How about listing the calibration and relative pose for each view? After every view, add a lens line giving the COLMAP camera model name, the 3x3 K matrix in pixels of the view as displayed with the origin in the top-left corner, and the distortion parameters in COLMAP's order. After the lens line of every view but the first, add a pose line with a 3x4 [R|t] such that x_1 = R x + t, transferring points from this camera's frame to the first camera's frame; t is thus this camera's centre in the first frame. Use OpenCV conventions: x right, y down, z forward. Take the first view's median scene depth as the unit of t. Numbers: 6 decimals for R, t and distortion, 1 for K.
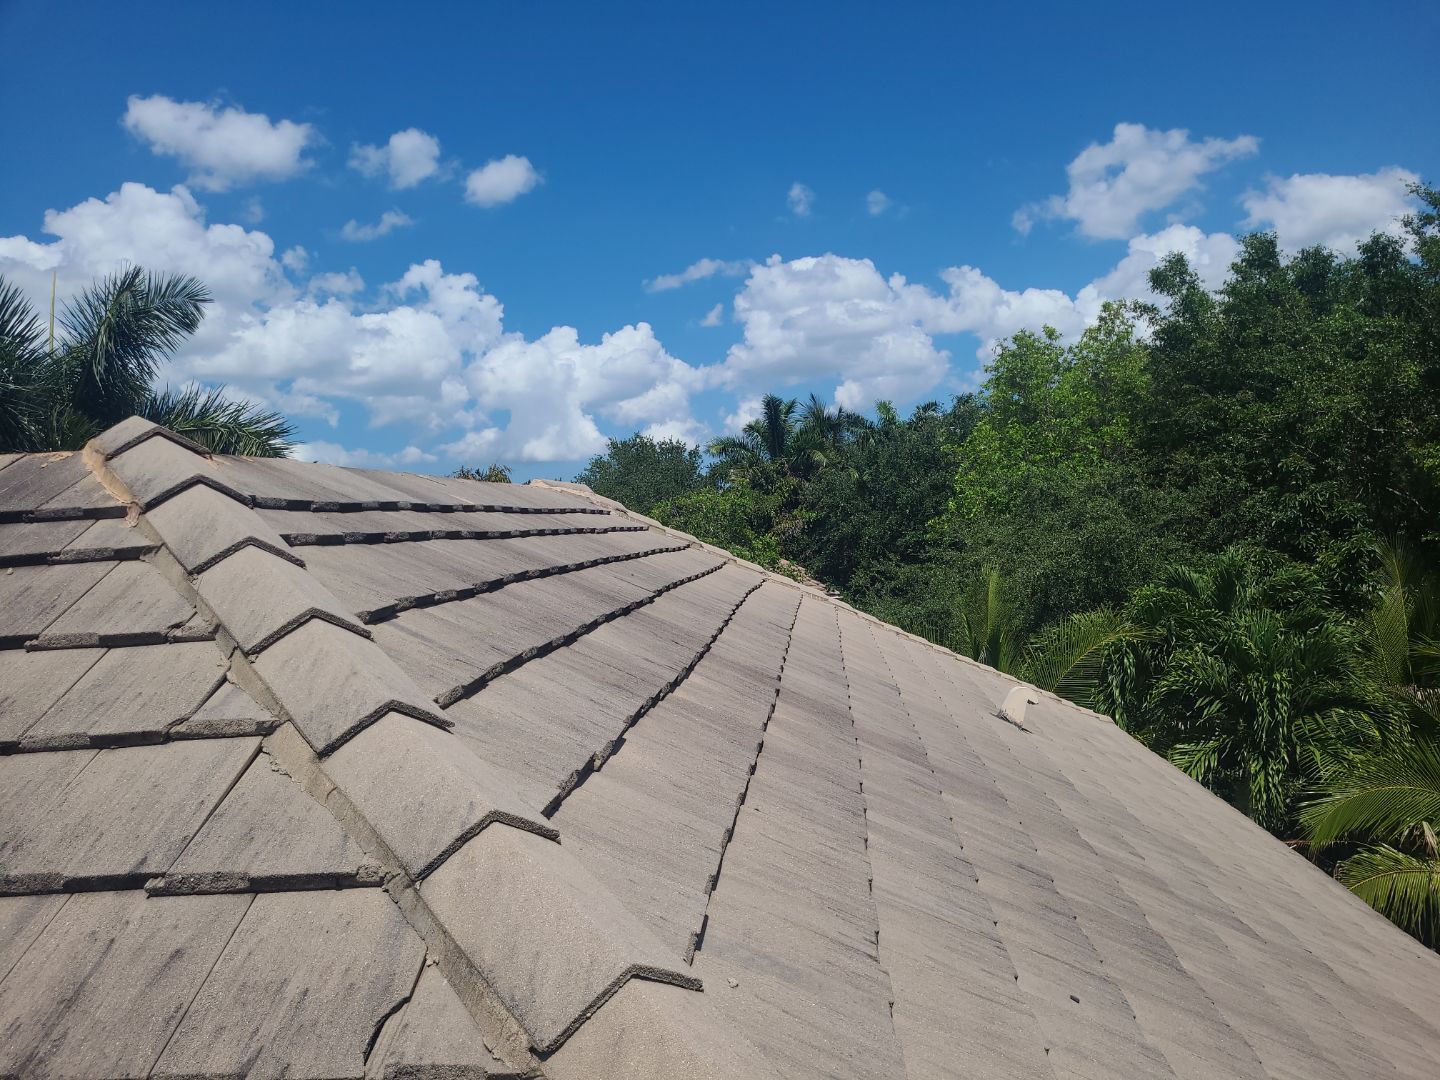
lens RADIAL K [[1078.1, 0, 720.0], [0, 1078.1, 540.0], [0, 0, 1]] dist [0.031259, -0.041315]
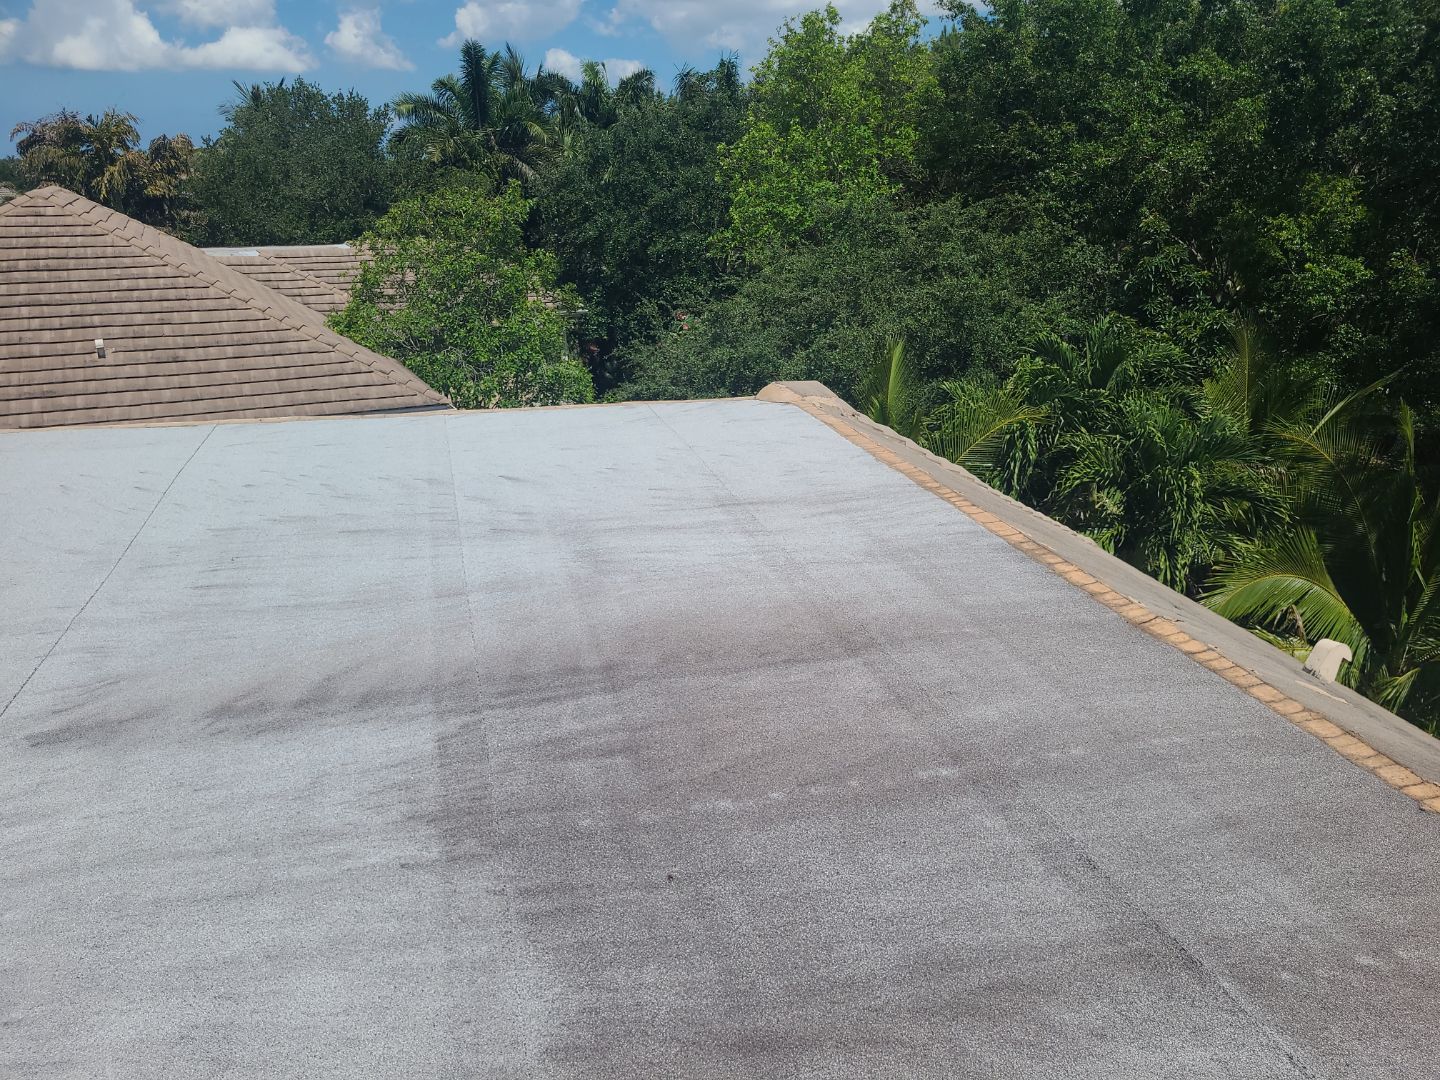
lens RADIAL K [[1078.1, 0, 720.0], [0, 1078.1, 540.0], [0, 0, 1]] dist [0.031259, -0.041315]
pose [[0.936591, -0.059165, 0.345394, -0.211433], [-0.050987, 0.952146, 0.301361, -0.081869], [-0.346696, -0.299862, 0.888755, 0.201734]]
